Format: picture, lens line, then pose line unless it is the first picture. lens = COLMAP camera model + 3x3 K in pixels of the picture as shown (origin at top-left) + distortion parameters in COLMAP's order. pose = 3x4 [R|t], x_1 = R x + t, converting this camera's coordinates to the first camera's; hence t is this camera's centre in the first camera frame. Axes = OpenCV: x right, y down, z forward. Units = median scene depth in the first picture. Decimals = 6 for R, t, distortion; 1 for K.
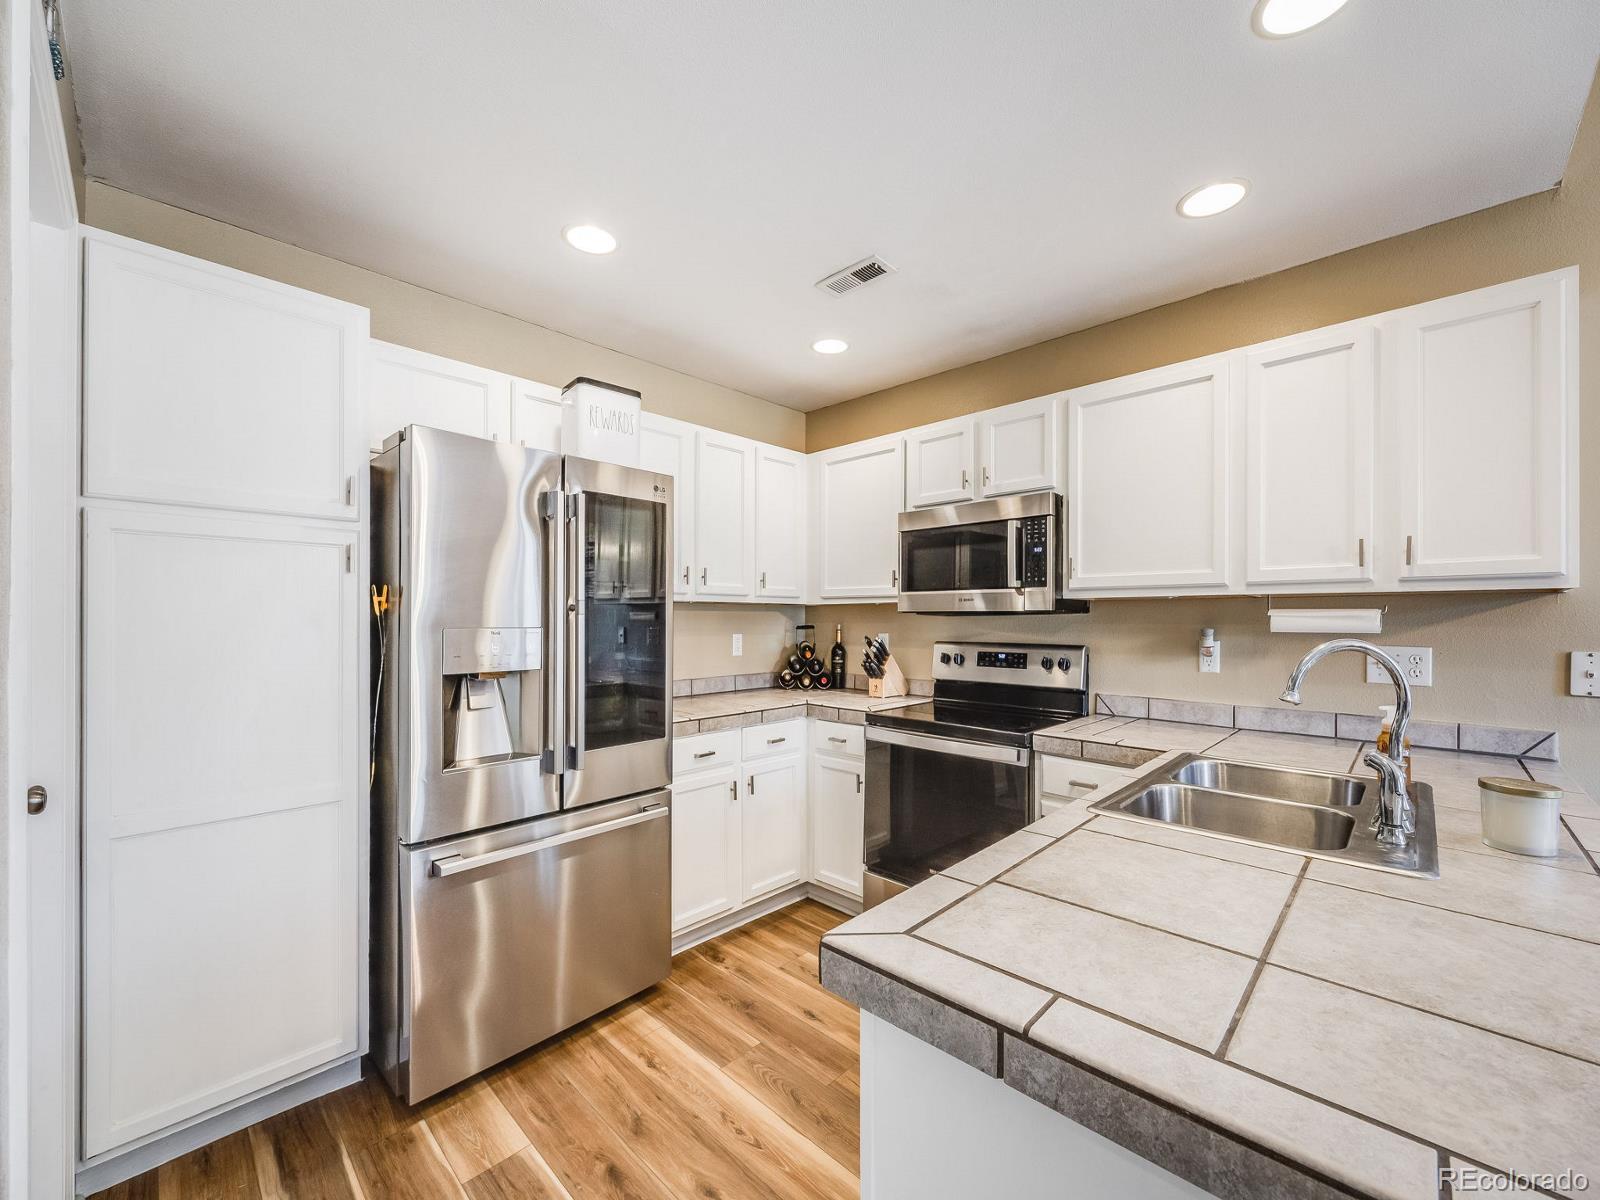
lens RADIAL K [[642.9, 0, 802.6], [0, 642.9, 611.0], [0, 0, 1]] dist [-0.001573, 0.000056]
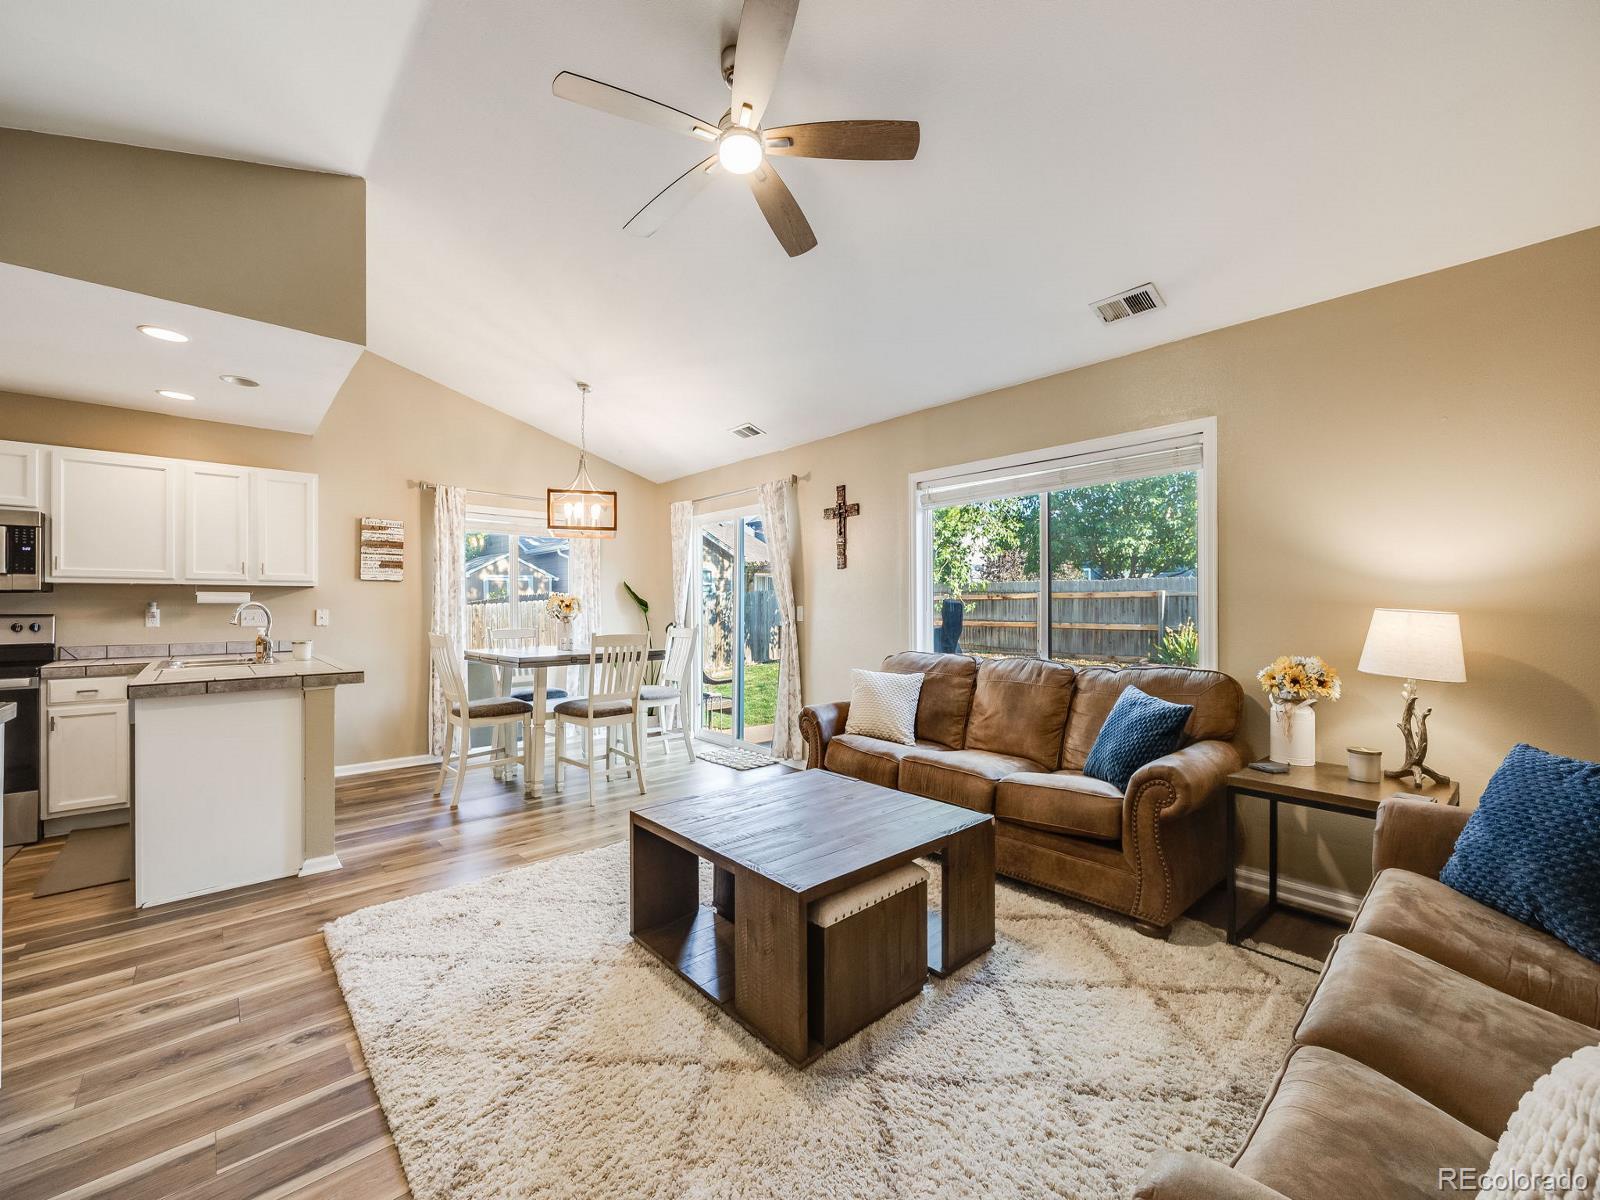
lens RADIAL K [[642.9, 0, 812.6], [0, 642.9, 614.3], [0, 0, 1]] dist [-0.001573, 0.000056]
pose [[0.045623, -0.012749, 0.998877, -0.959465], [-0.003203, 0.999912, 0.012908, 0.028497], [-0.998954, -0.003789, 0.045578, -0.823223]]
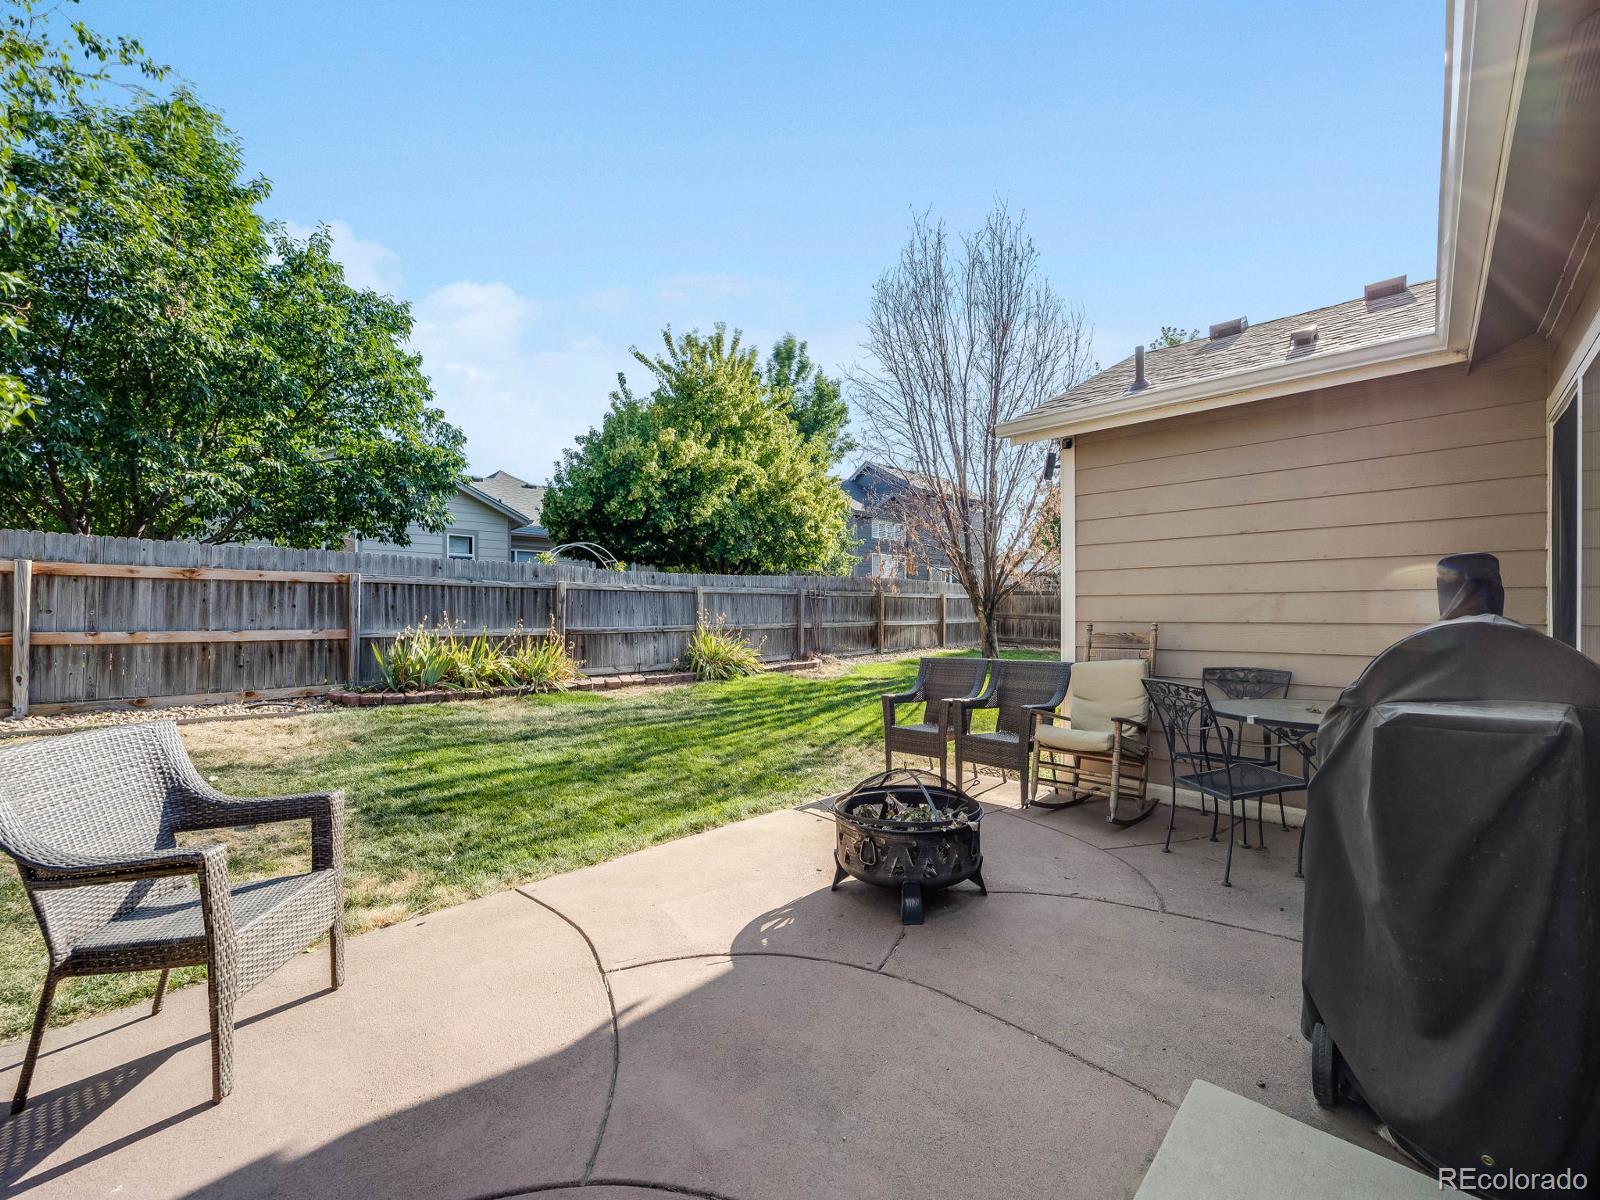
lens RADIAL K [[642.9, 0, 800.6], [0, 642.9, 613.4], [0, 0, 1]] dist [-0.001573, 0.000056]
pose [[-0.999875, -0.005160, -0.014937, 1.684390], [-0.005037, 0.999954, -0.008216, 0.092523], [0.014979, -0.008140, -0.999855, -0.310966]]
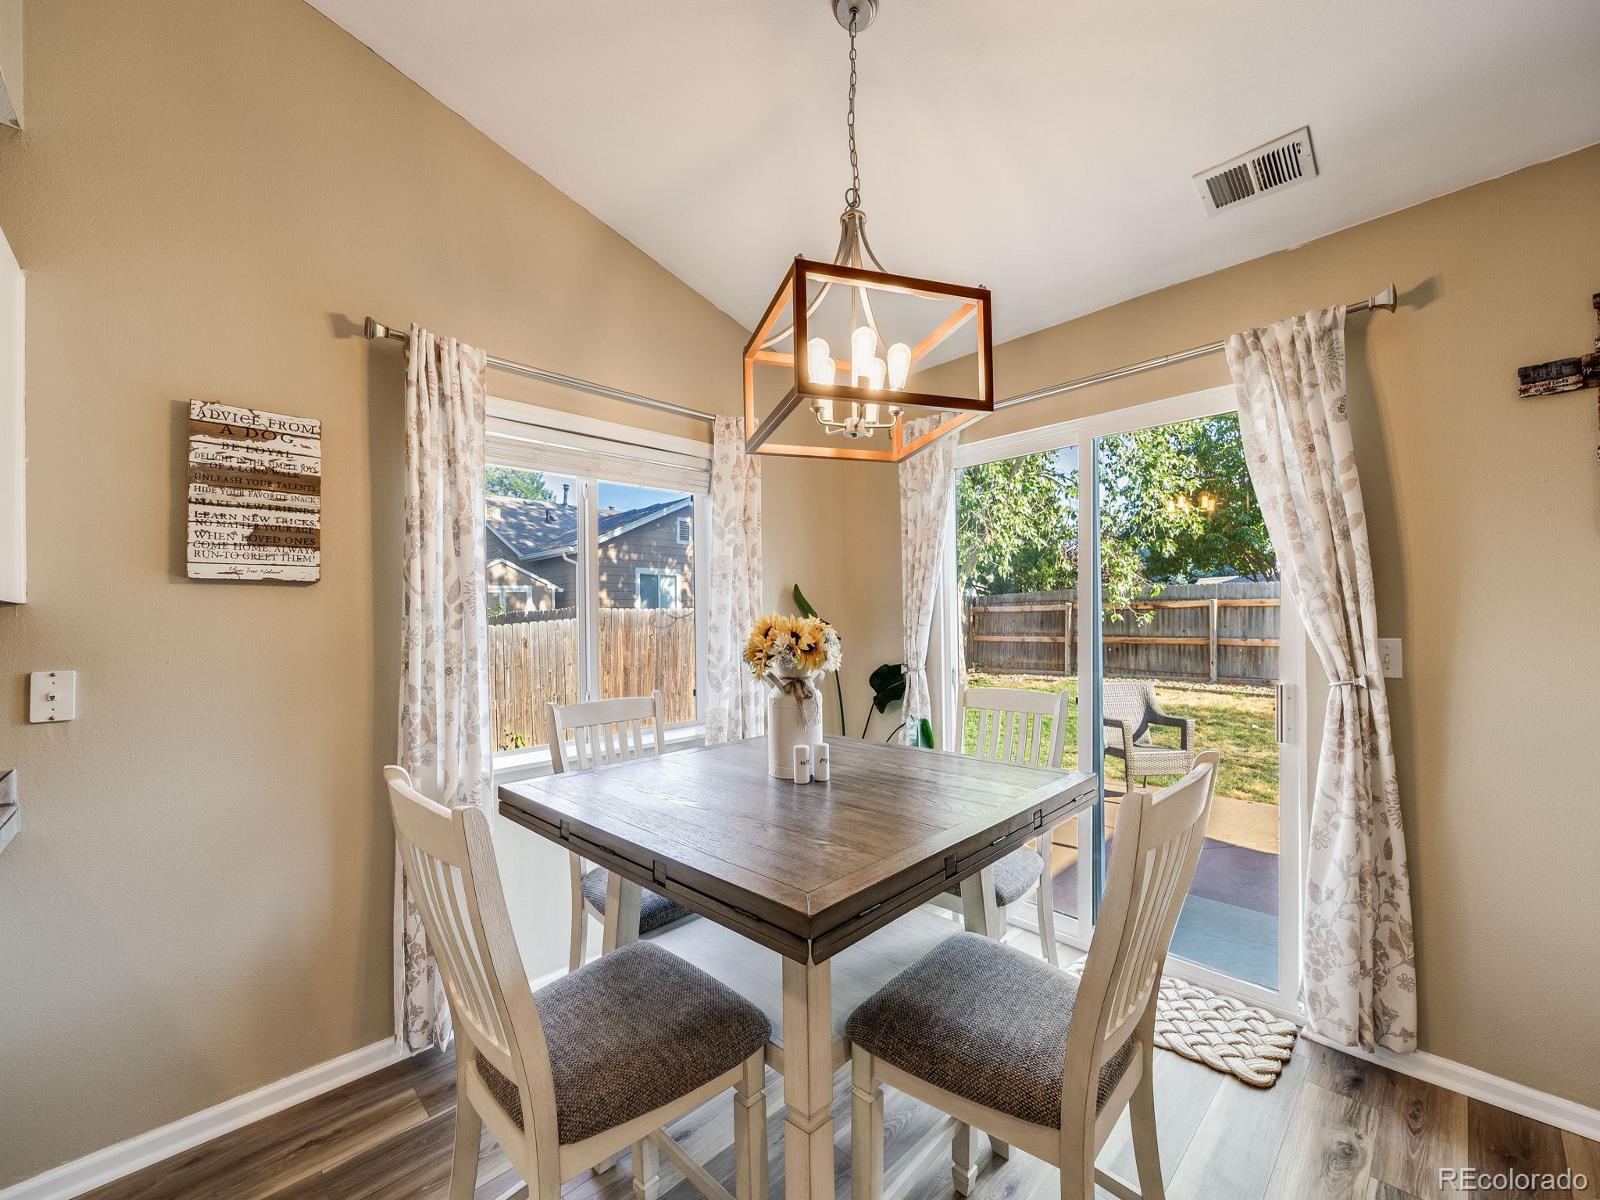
lens RADIAL K [[642.9, 0, 807.6], [0, 642.9, 616.3], [0, 0, 1]] dist [-0.001573, 0.000056]
pose [[0.022864, -0.000414, 0.999738, 0.241101], [0.008880, 0.999961, 0.000211, -0.002281], [-0.999699, 0.008872, 0.022867, -0.043977]]
